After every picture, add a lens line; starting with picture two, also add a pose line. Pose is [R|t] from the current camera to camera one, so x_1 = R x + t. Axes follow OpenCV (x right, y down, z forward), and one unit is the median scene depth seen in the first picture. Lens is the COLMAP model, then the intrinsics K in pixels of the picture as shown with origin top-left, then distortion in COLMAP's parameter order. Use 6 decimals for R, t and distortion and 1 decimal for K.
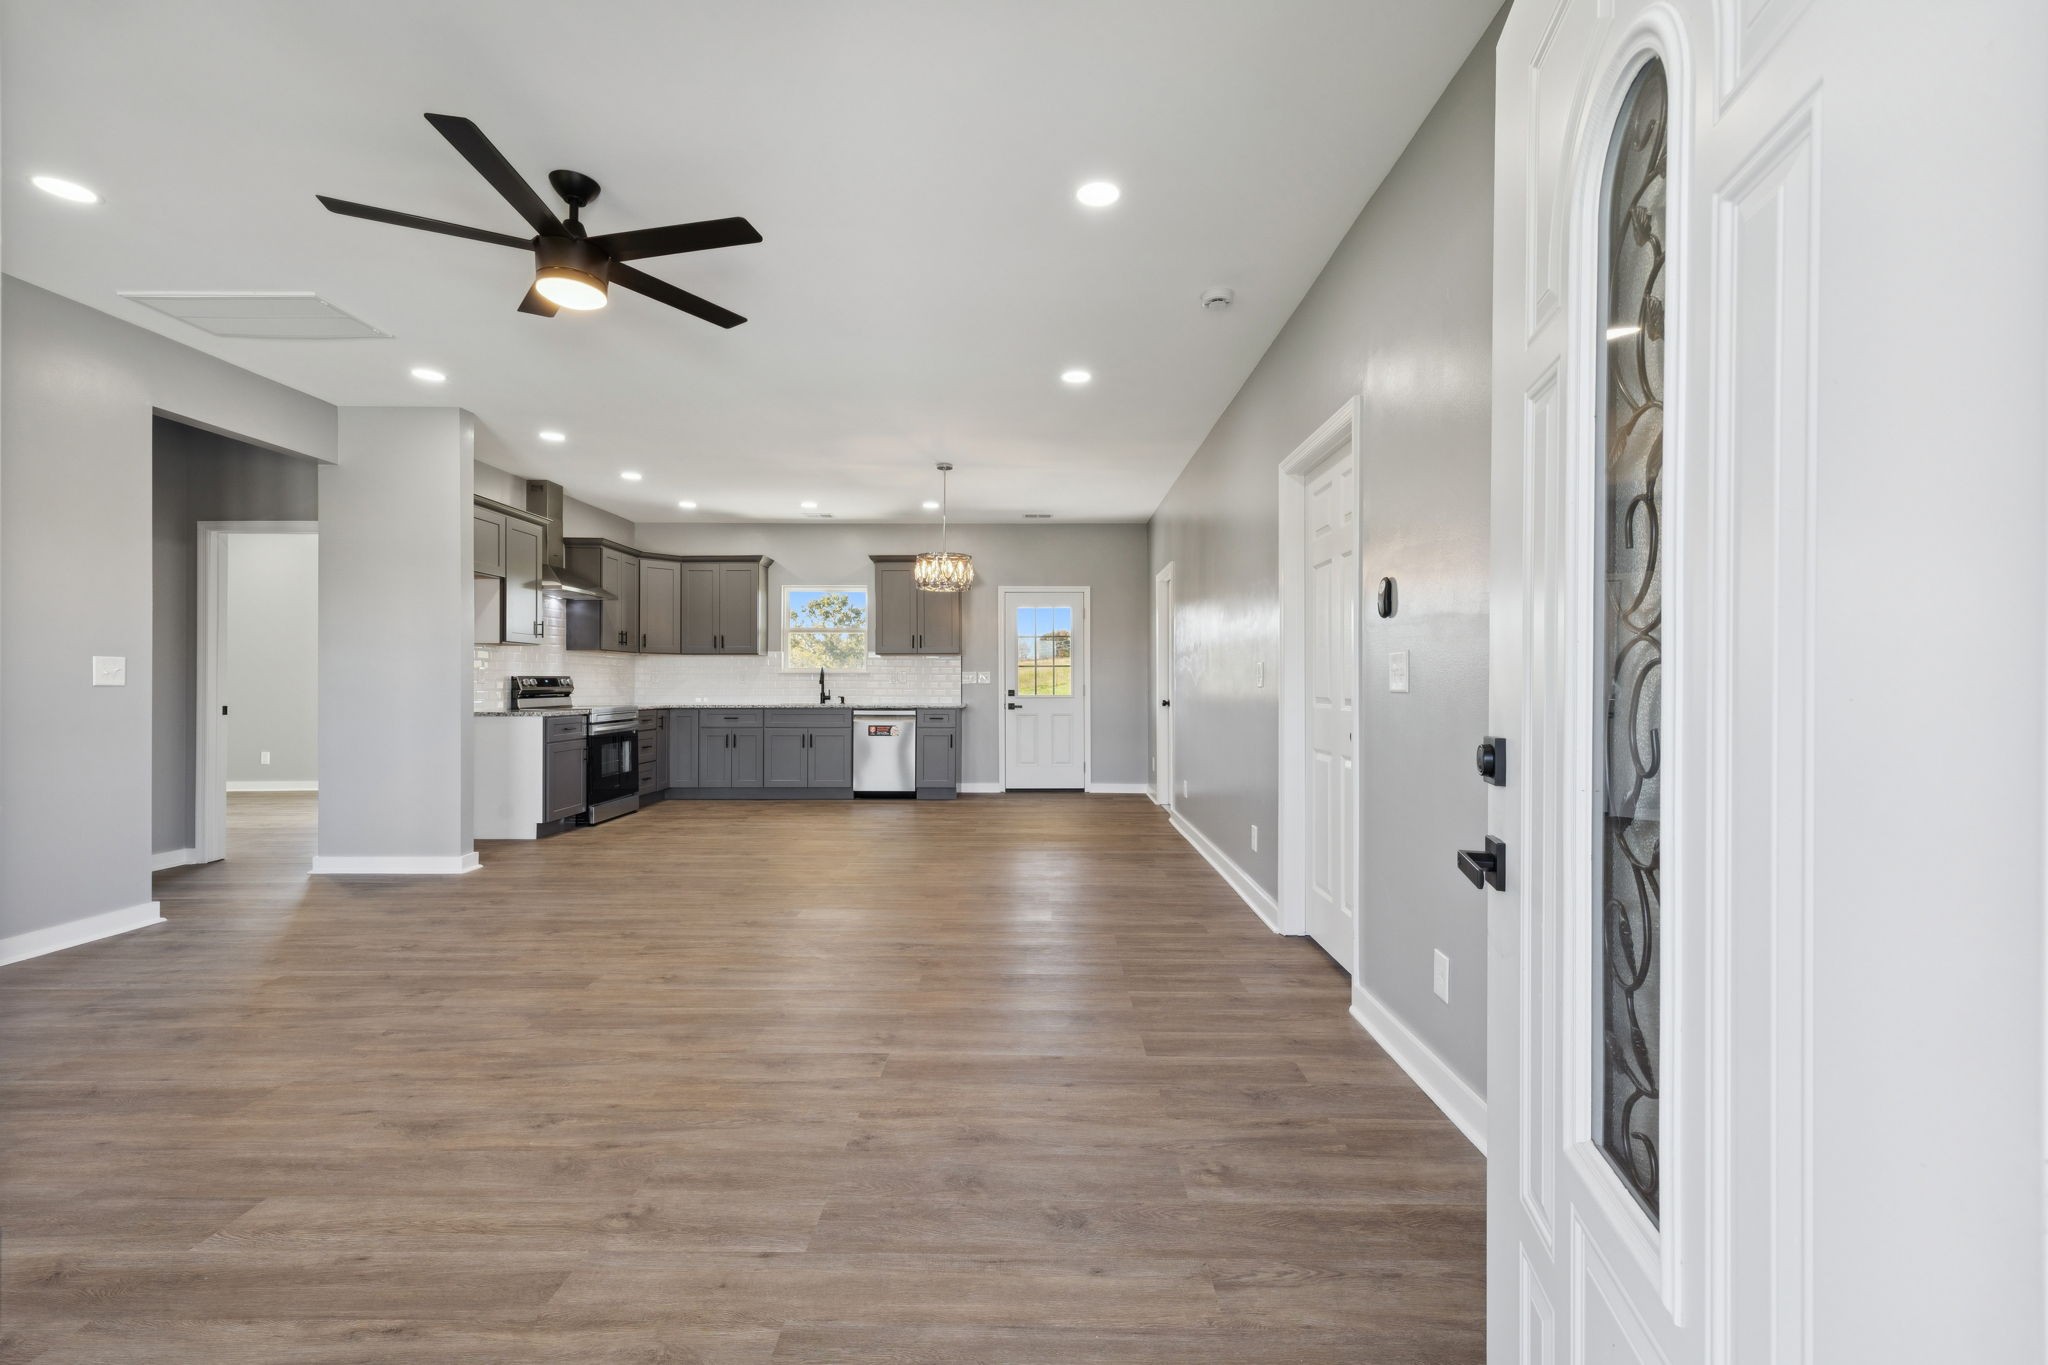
lens RADIAL K [[861.8, 0, 1034.0], [0, 861.8, 678.2], [0, 0, 1]] dist [0.000132, -0.000458]
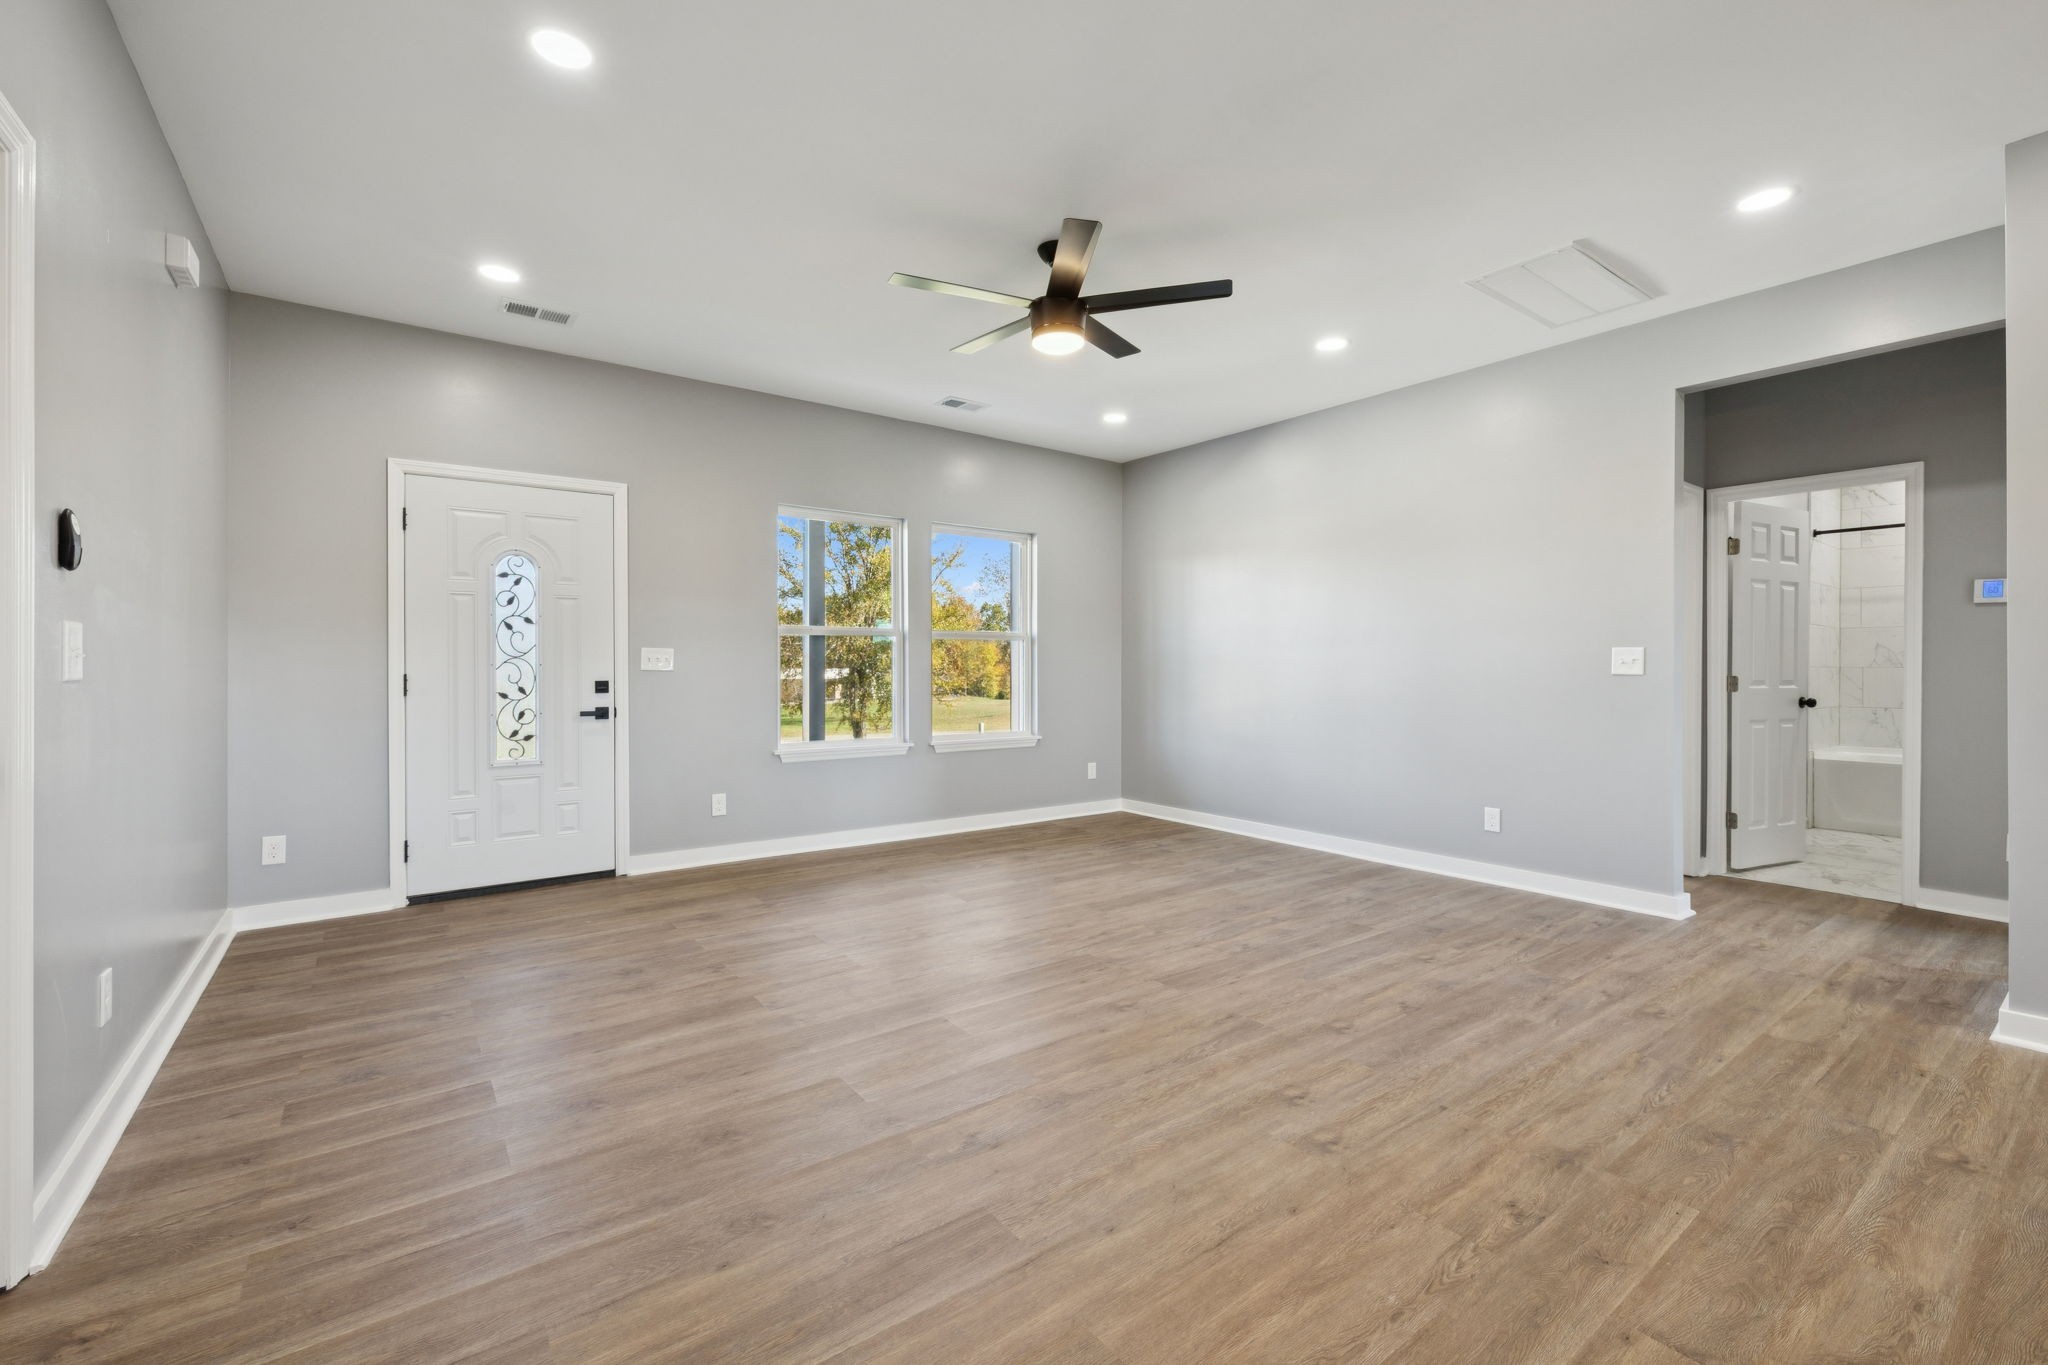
lens RADIAL K [[861.8, 0, 1033.7], [0, 861.8, 669.2], [0, 0, 1]] dist [0.000132, -0.000458]
pose [[-0.797858, -0.001400, -0.602844, 0.086630], [-0.000829, 0.999999, -0.001226, 0.002468], [0.602845, -0.000478, -0.797859, 0.808061]]
